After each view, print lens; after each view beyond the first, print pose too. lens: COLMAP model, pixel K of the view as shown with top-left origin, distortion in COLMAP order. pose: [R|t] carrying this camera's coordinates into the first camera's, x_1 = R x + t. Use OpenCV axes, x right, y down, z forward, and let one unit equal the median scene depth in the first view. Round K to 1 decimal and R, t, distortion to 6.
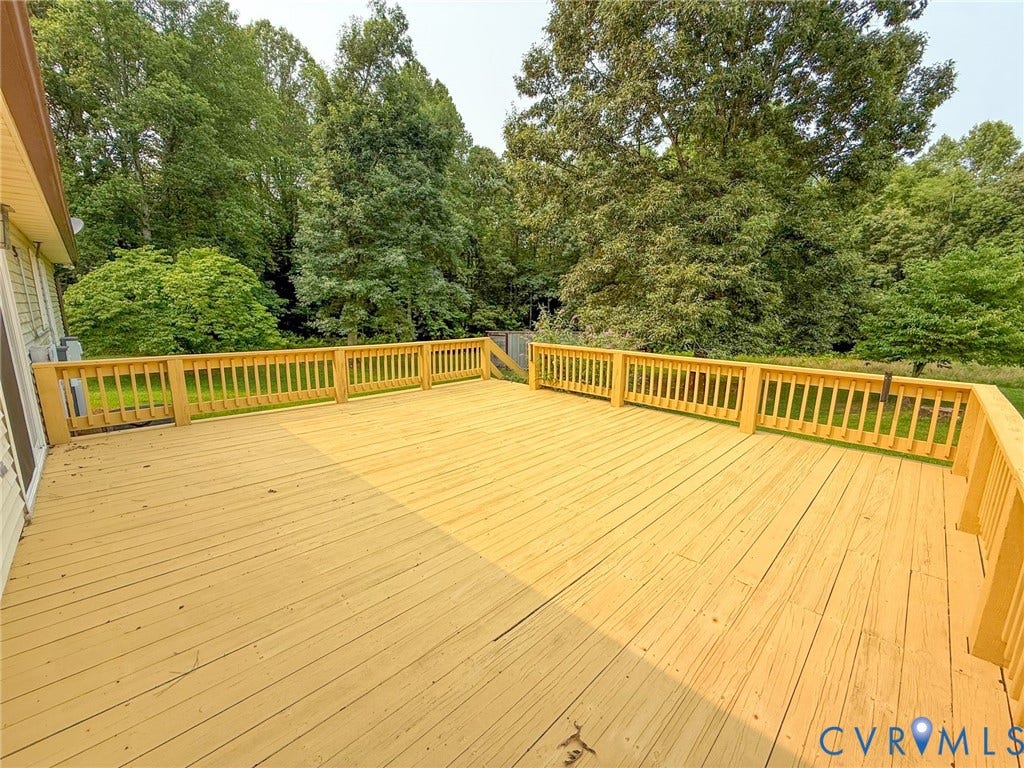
lens RADIAL K [[413.6, 0, 512.0], [0, 413.6, 384.0], [0, 0, 1]] dist [-0.003100, -0.000528]
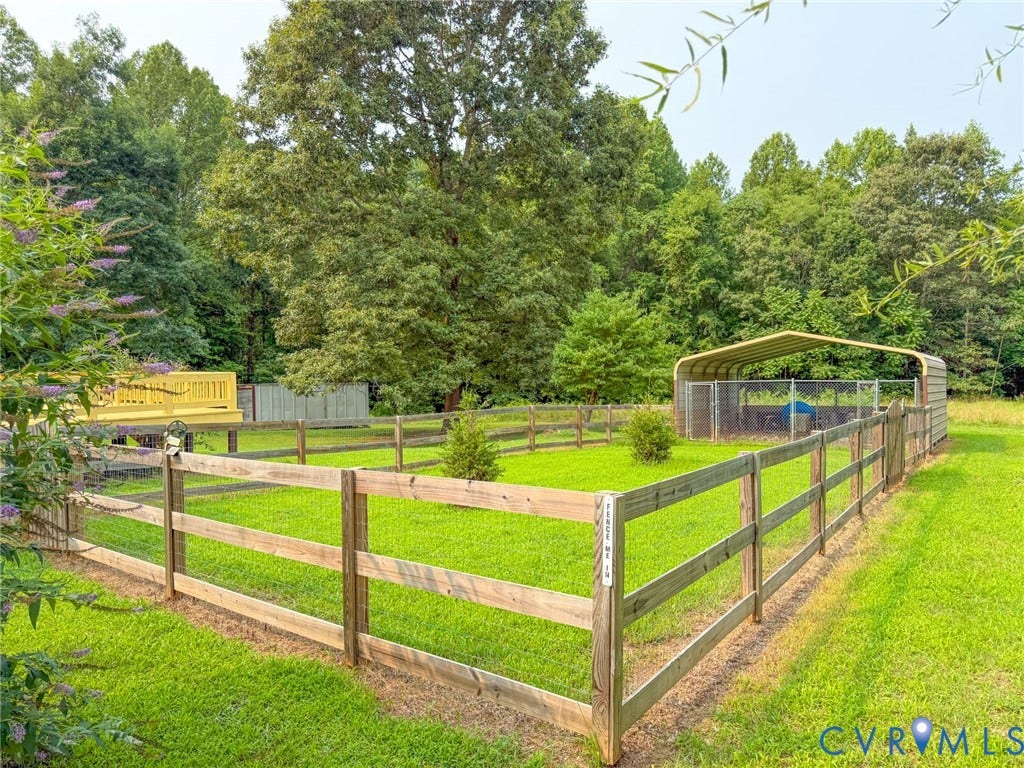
lens RADIAL K [[732.1, 0, 512.0], [0, 732.1, 384.0], [0, 0, 1]] dist [-0.011205, -0.004263]
pose [[0.989537, -0.029962, 0.141135, 0.334861], [0.050370, 0.988392, -0.143333, 0.121989], [-0.135202, 0.148942, 0.979559, -0.549065]]
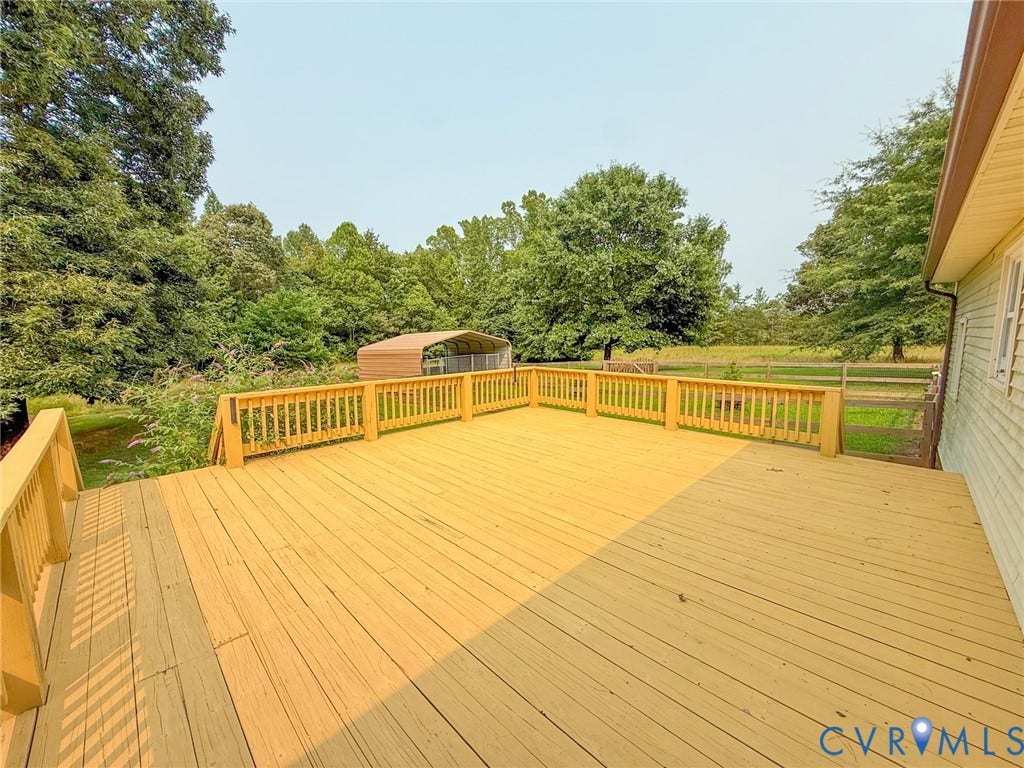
lens RADIAL K [[413.6, 0, 512.0], [0, 413.6, 384.0], [0, 0, 1]] dist [-0.003100, -0.000528]
pose [[0.005766, -0.133326, 0.991055, -0.486676], [0.194431, 0.972307, 0.129673, -0.096532], [-0.980899, 0.191944, 0.031529, 0.468922]]
